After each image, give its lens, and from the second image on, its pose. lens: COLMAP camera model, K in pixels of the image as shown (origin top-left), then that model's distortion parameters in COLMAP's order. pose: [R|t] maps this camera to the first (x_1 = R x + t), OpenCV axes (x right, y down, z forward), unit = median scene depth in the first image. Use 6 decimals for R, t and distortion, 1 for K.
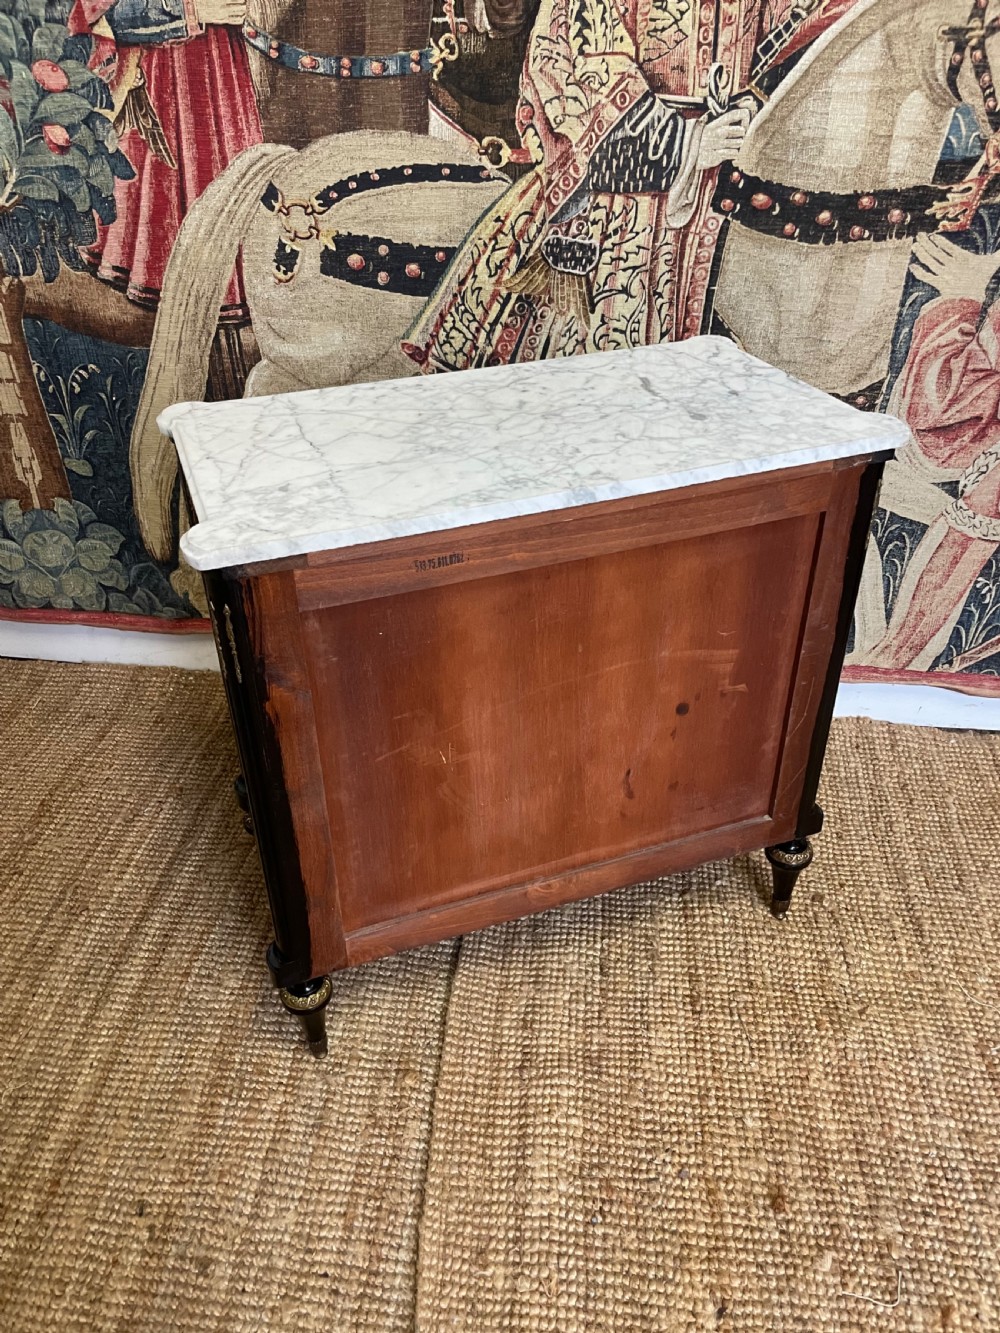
lens RADIAL K [[1022.3, 0, 490.1], [0, 1022.3, 667.9], [0, 0, 1]] dist [0.079348, -0.117399]
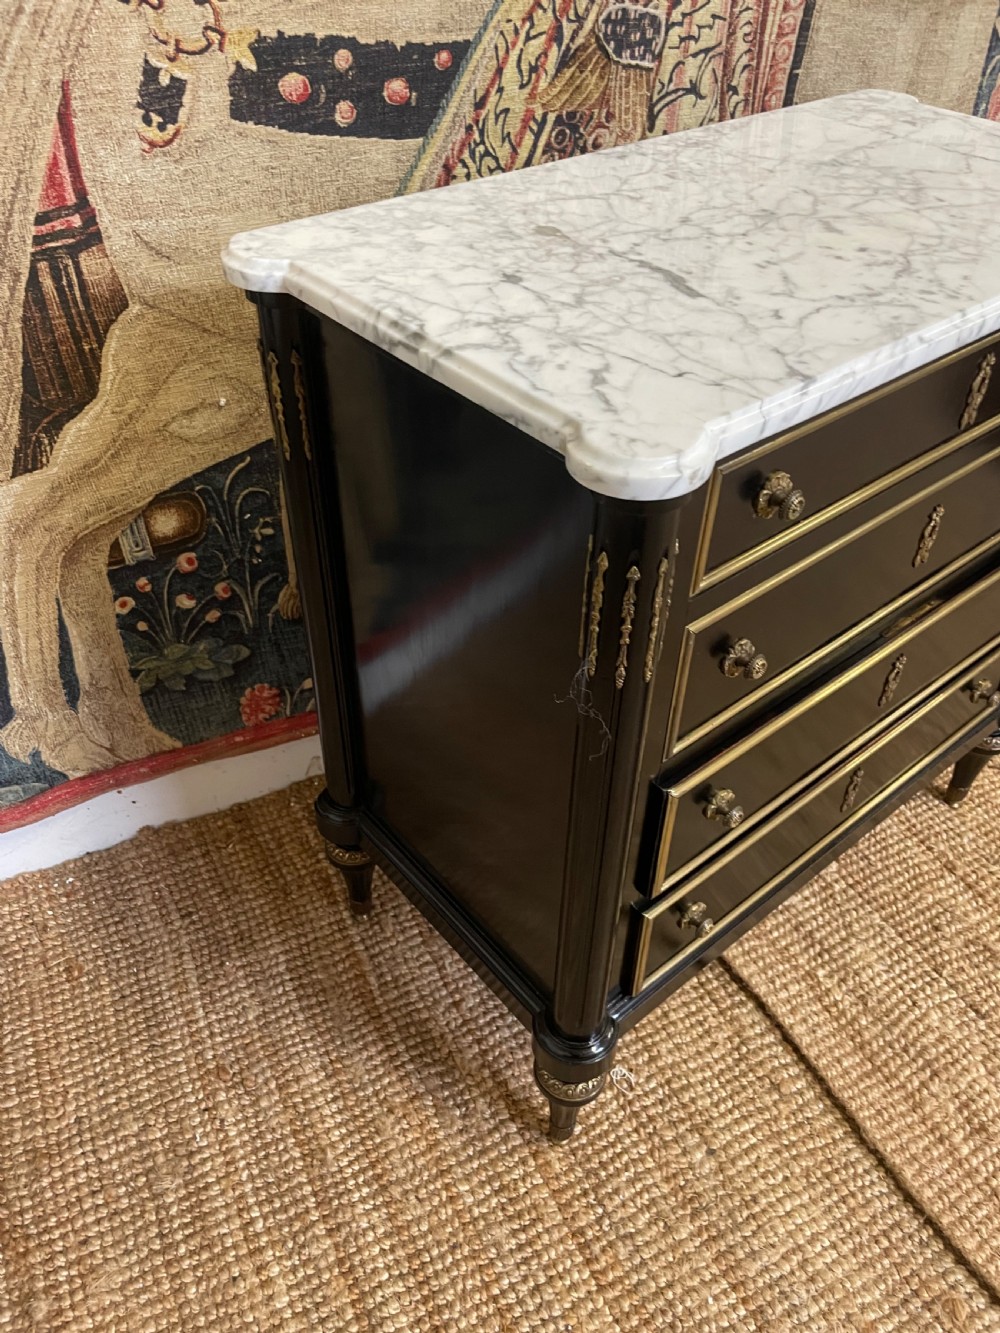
lens RADIAL K [[1022.3, 0, 510.5], [0, 1022.3, 678.1], [0, 0, 1]] dist [0.079348, -0.117399]
pose [[0.822091, -0.356239, 0.444140, -0.403238], [0.304512, 0.934233, 0.185691, -0.173893], [-0.481081, -0.017409, 0.876503, 0.473493]]
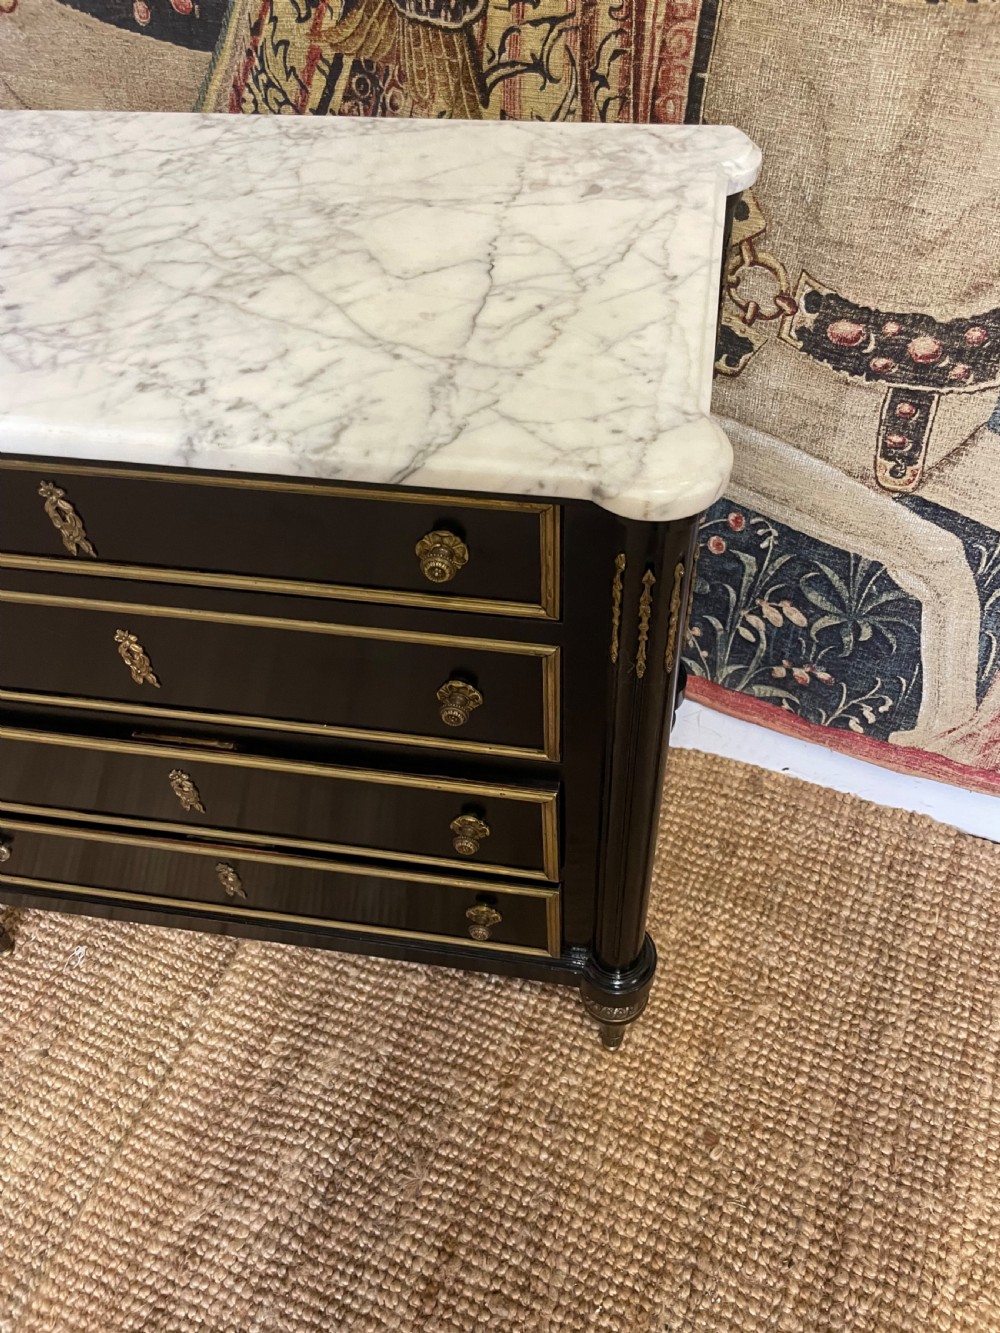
lens RADIAL K [[1022.3, 0, 508.1], [0, 1022.3, 675.1], [0, 0, 1]] dist [0.079348, -0.117399]
pose [[0.964040, 0.182223, -0.193444, 0.276547], [-0.127258, 0.955555, 0.265931, -0.213212], [0.233305, -0.231751, 0.944384, 0.441273]]
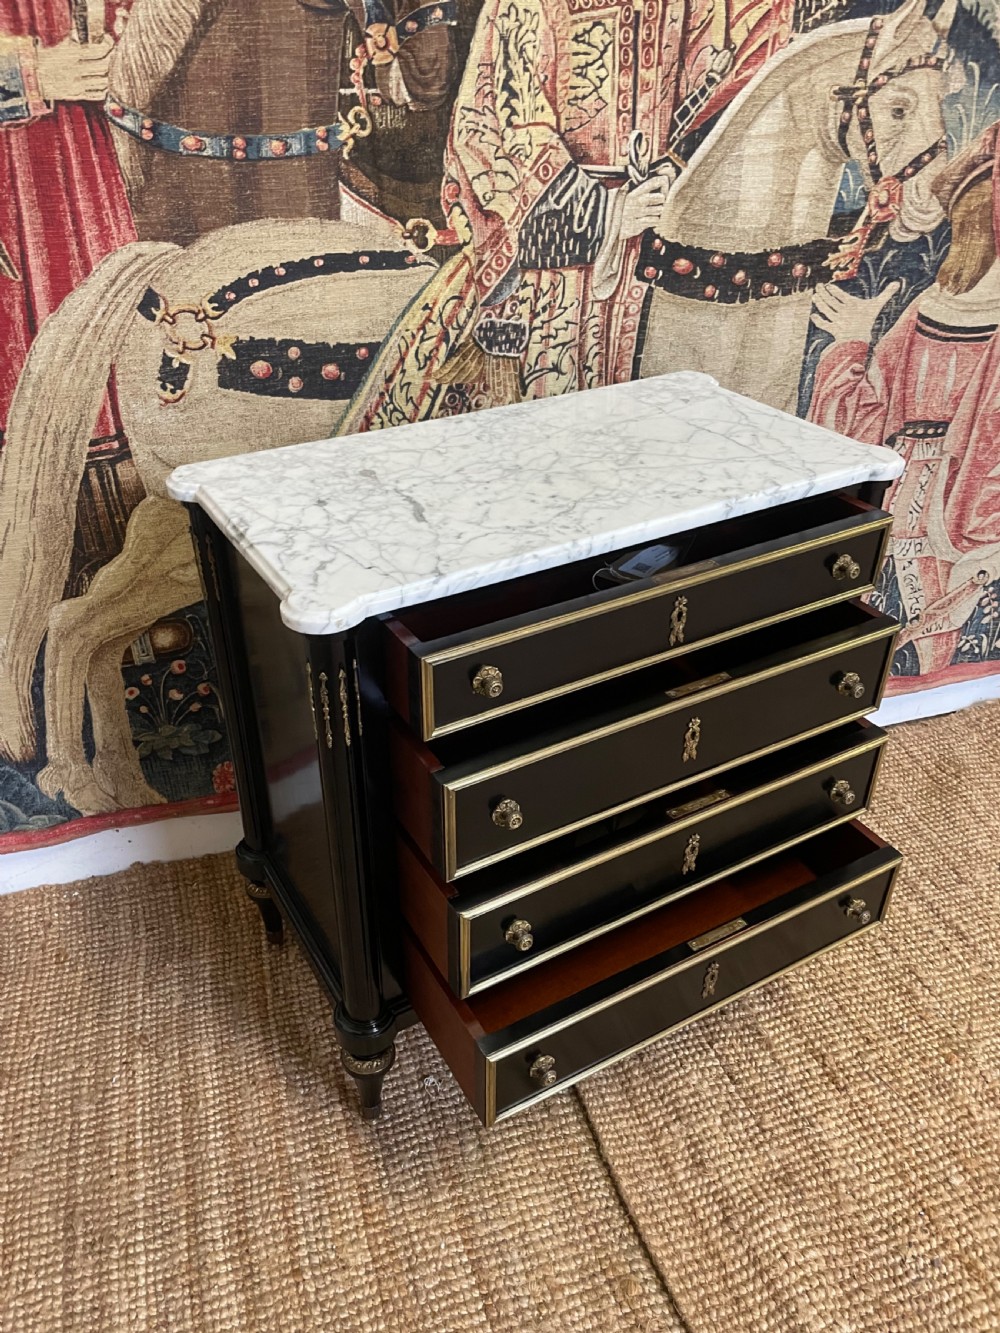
lens RADIAL K [[1022.3, 0, 492.6], [0, 1022.3, 677.5], [0, 0, 1]] dist [0.079348, -0.117399]
pose [[0.908482, -0.217110, 0.357105, -0.325818], [0.230557, 0.973046, 0.005045, -0.109400], [-0.348574, 0.077750, 0.934051, 0.162624]]
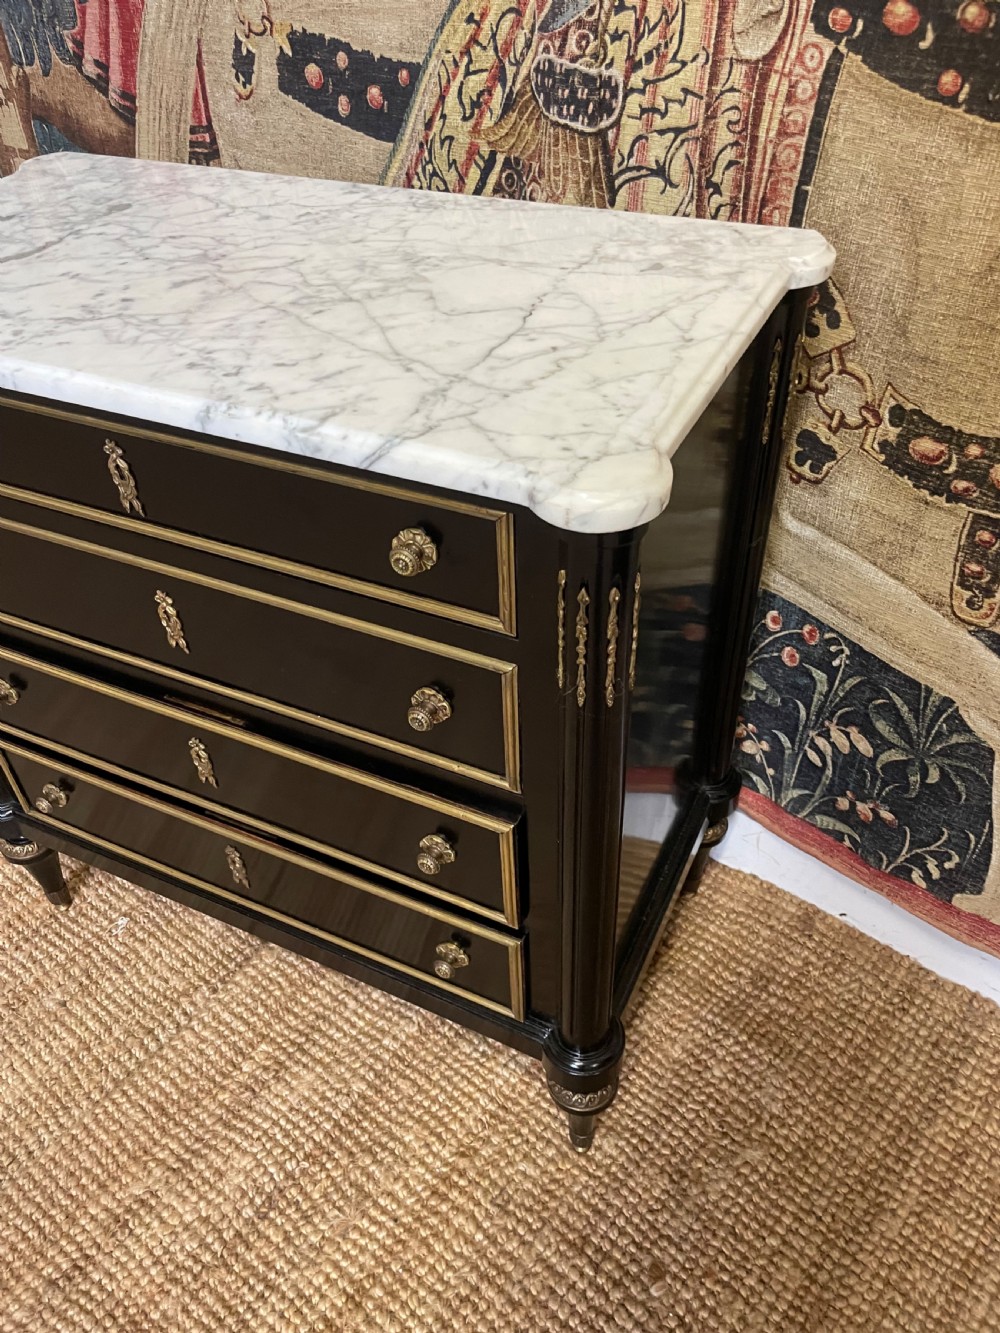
lens RADIAL K [[1022.3, 0, 483.4], [0, 1022.3, 679.2], [0, 0, 1]] dist [0.079348, -0.117399]
pose [[0.848370, 0.329837, -0.414096, 0.377492], [-0.274241, 0.942871, 0.189174, -0.189393], [0.452836, -0.046927, 0.890358, 0.451938]]
